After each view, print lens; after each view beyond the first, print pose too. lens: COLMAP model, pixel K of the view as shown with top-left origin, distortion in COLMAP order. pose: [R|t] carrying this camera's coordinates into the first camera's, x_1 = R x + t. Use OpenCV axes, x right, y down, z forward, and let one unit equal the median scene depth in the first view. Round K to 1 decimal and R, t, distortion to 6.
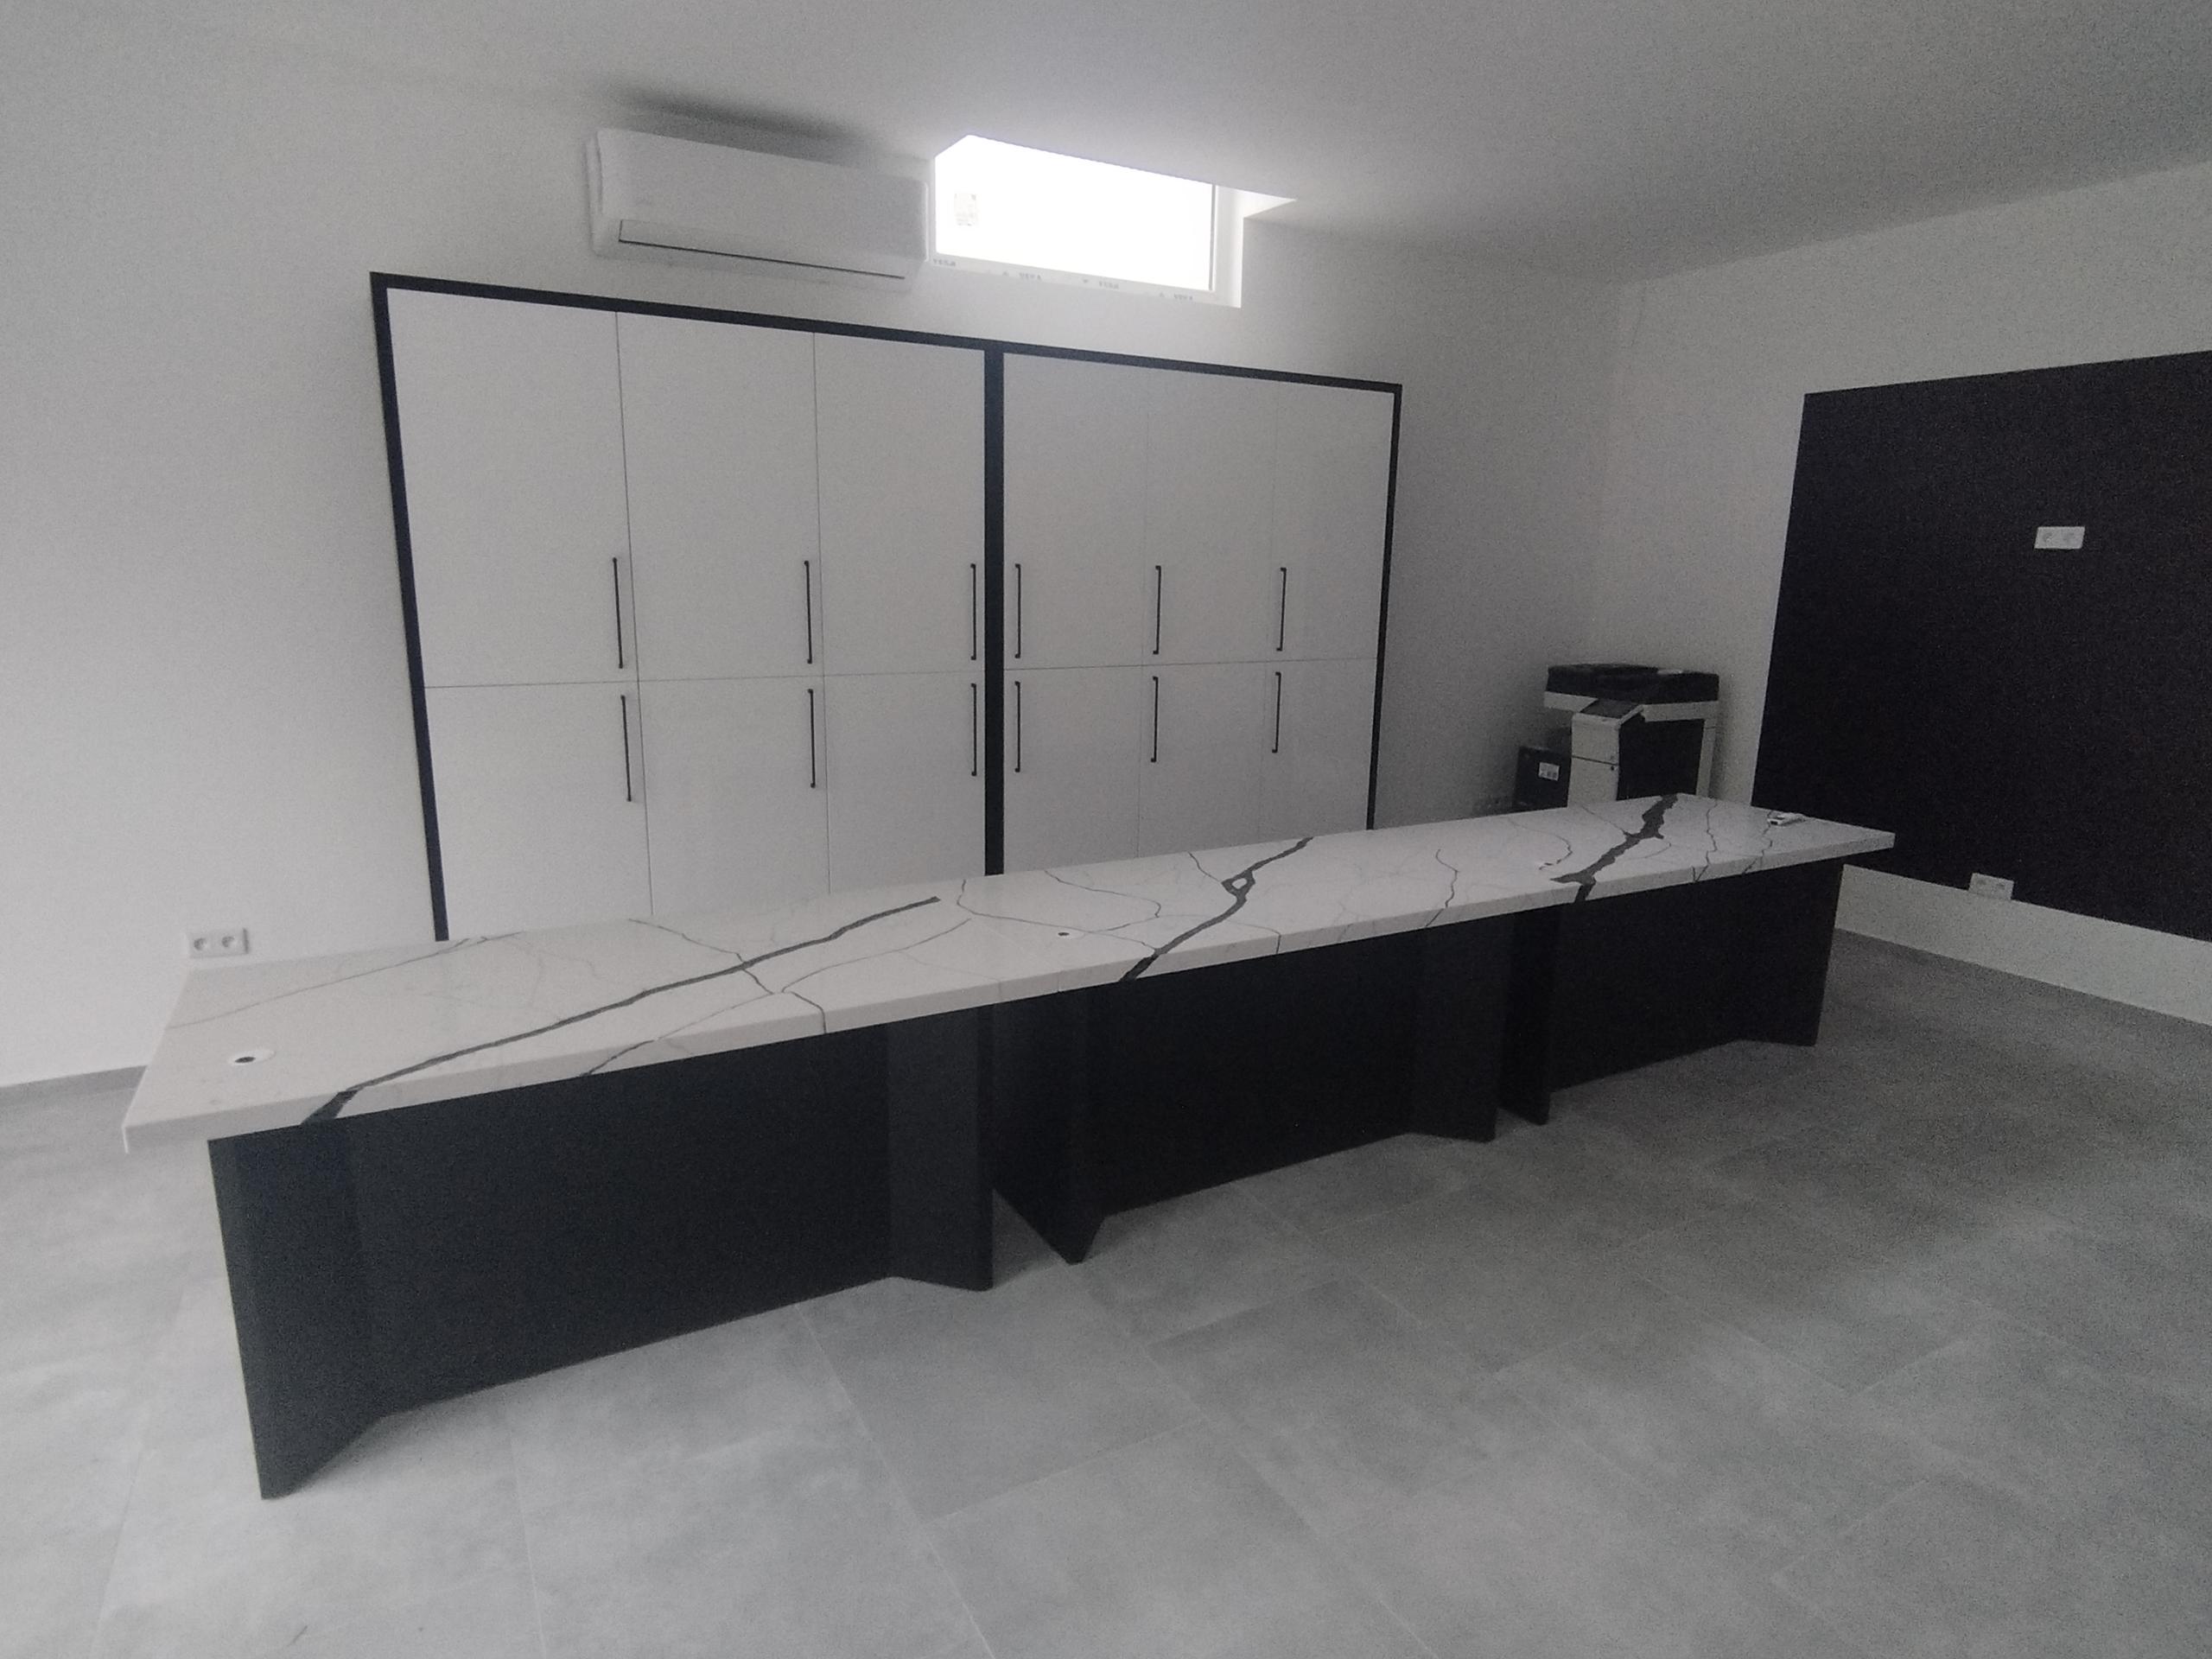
lens RADIAL K [[1238.5, 0, 1082.9], [0, 1238.5, 830.8], [0, 0, 1]] dist [-0.000863, 0.000079]
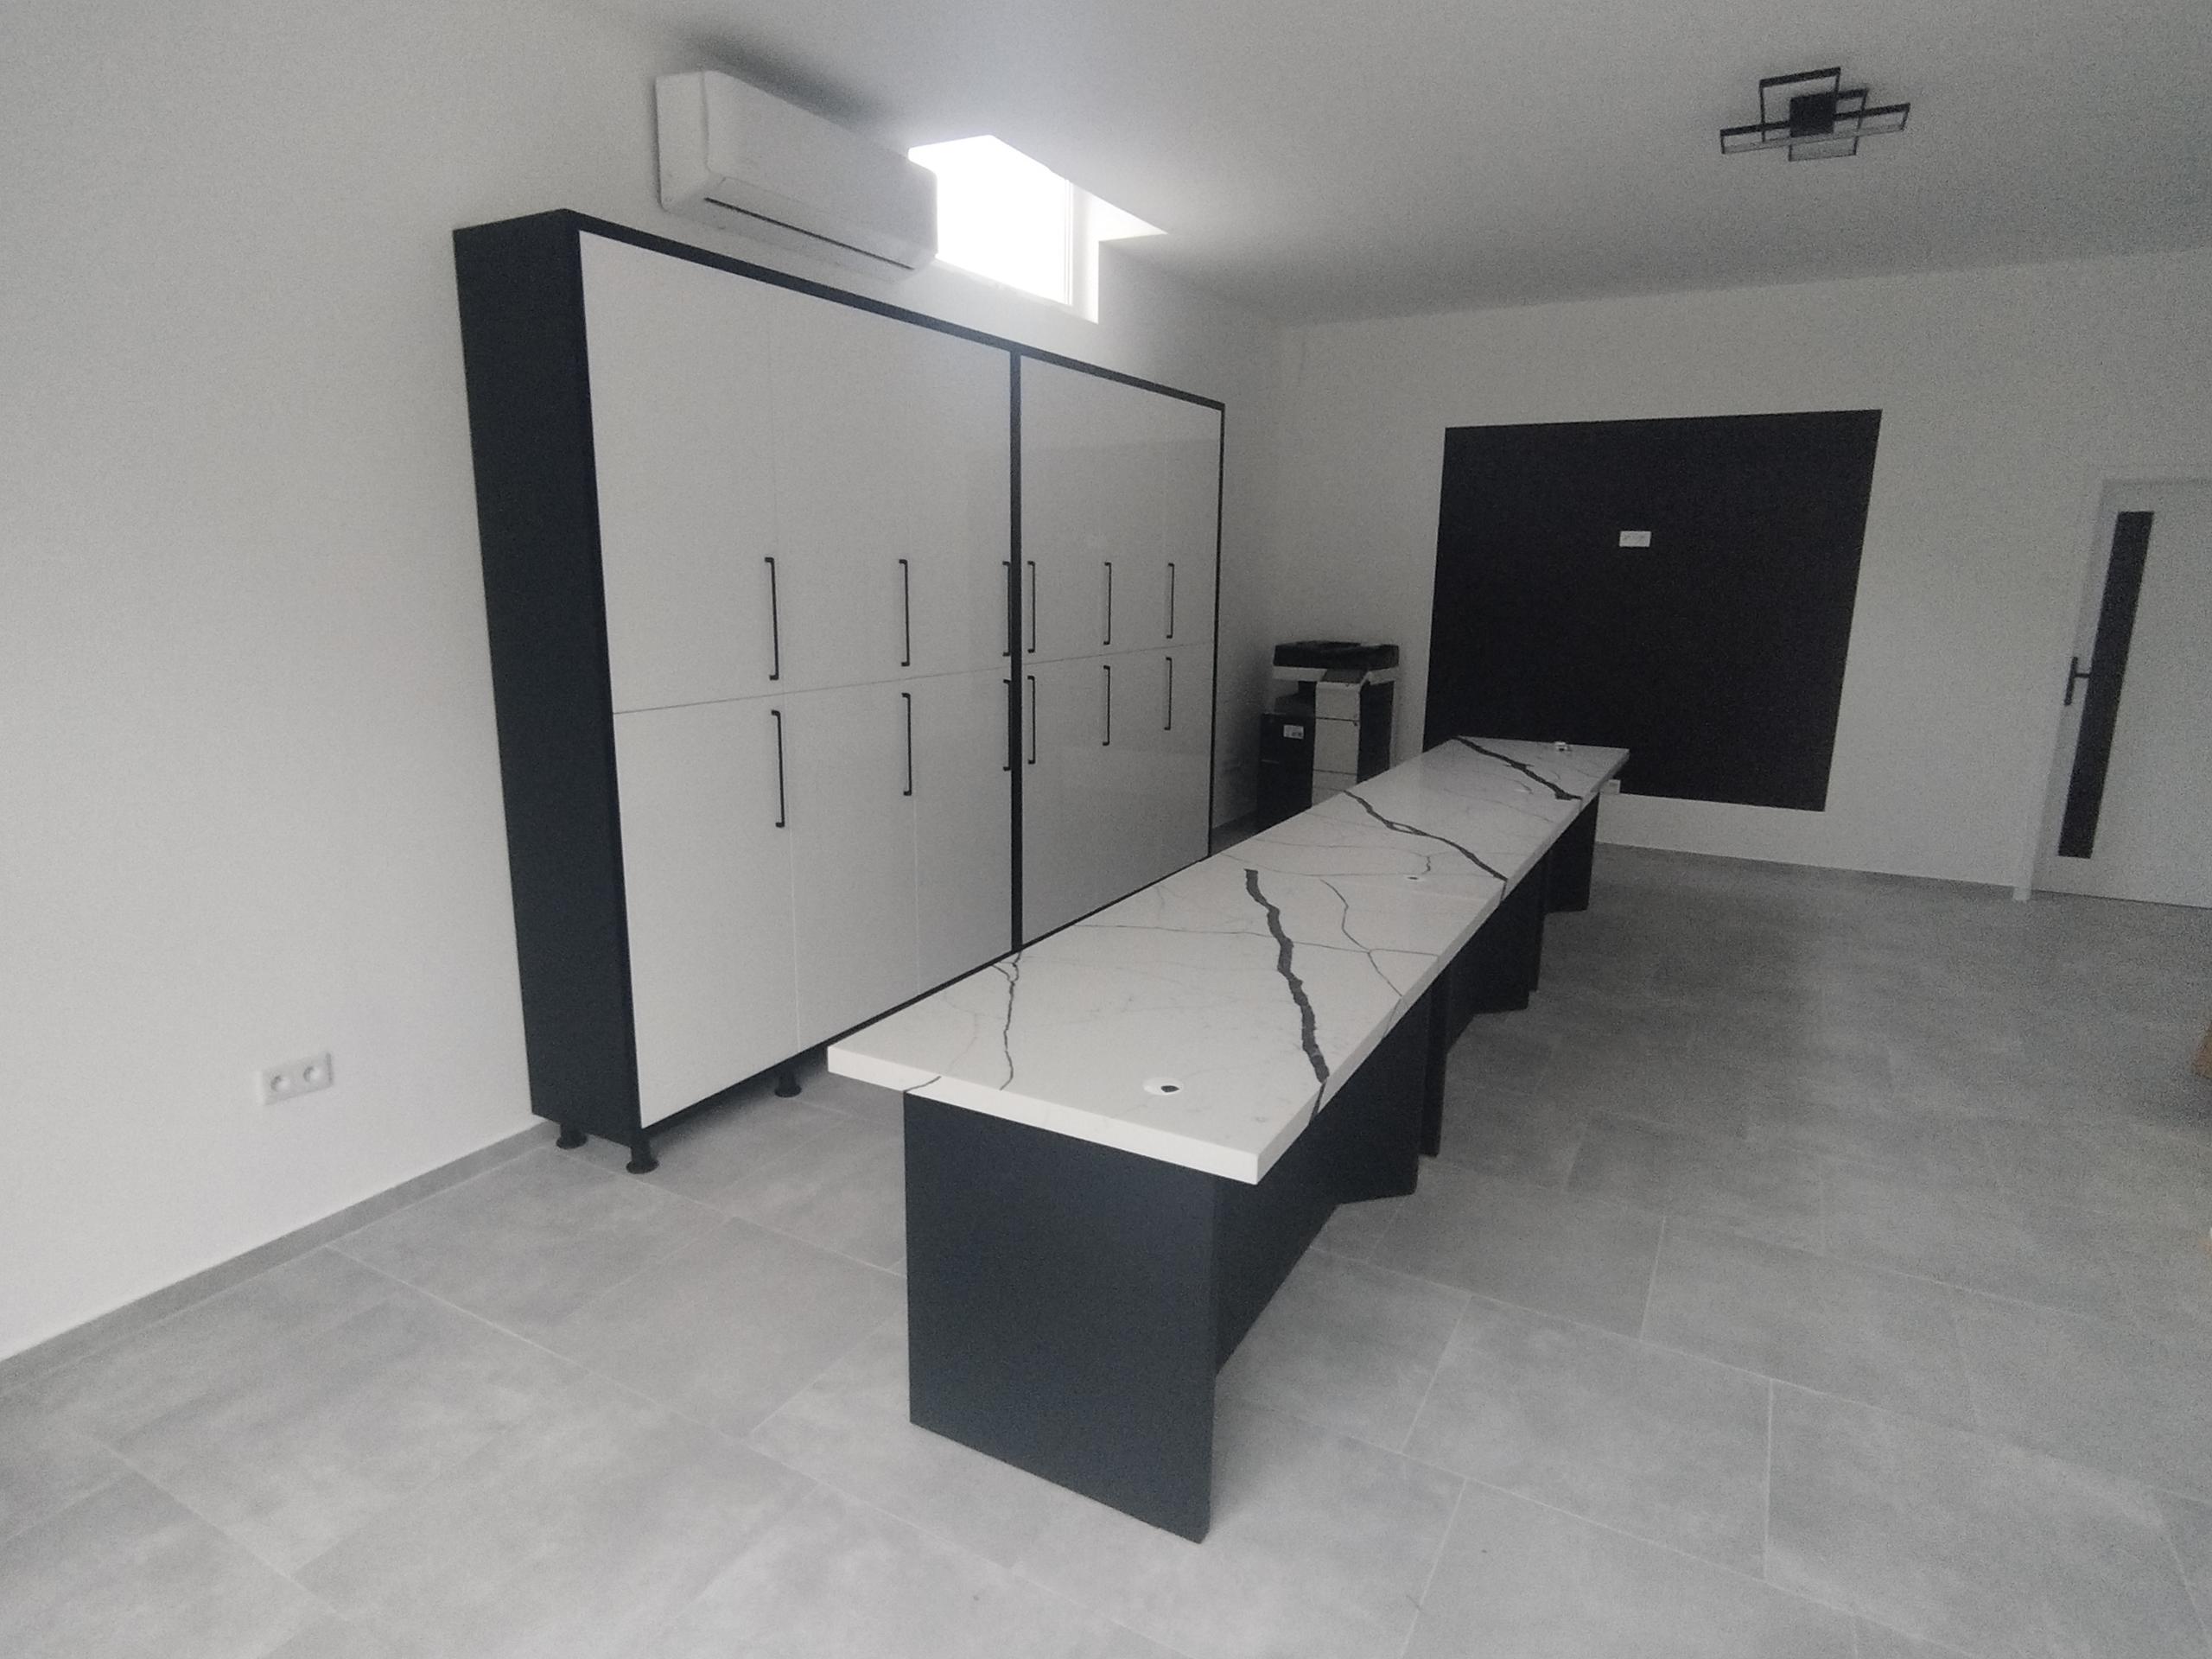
lens RADIAL K [[1238.5, 0, 1082.9], [0, 1238.5, 830.8], [0, 0, 1]] dist [-0.000863, 0.000079]
pose [[0.853887, -0.116168, 0.507329, -0.631470], [0.114499, 0.992820, 0.034622, -0.026794], [-0.507708, 0.028525, 0.861057, 0.110417]]
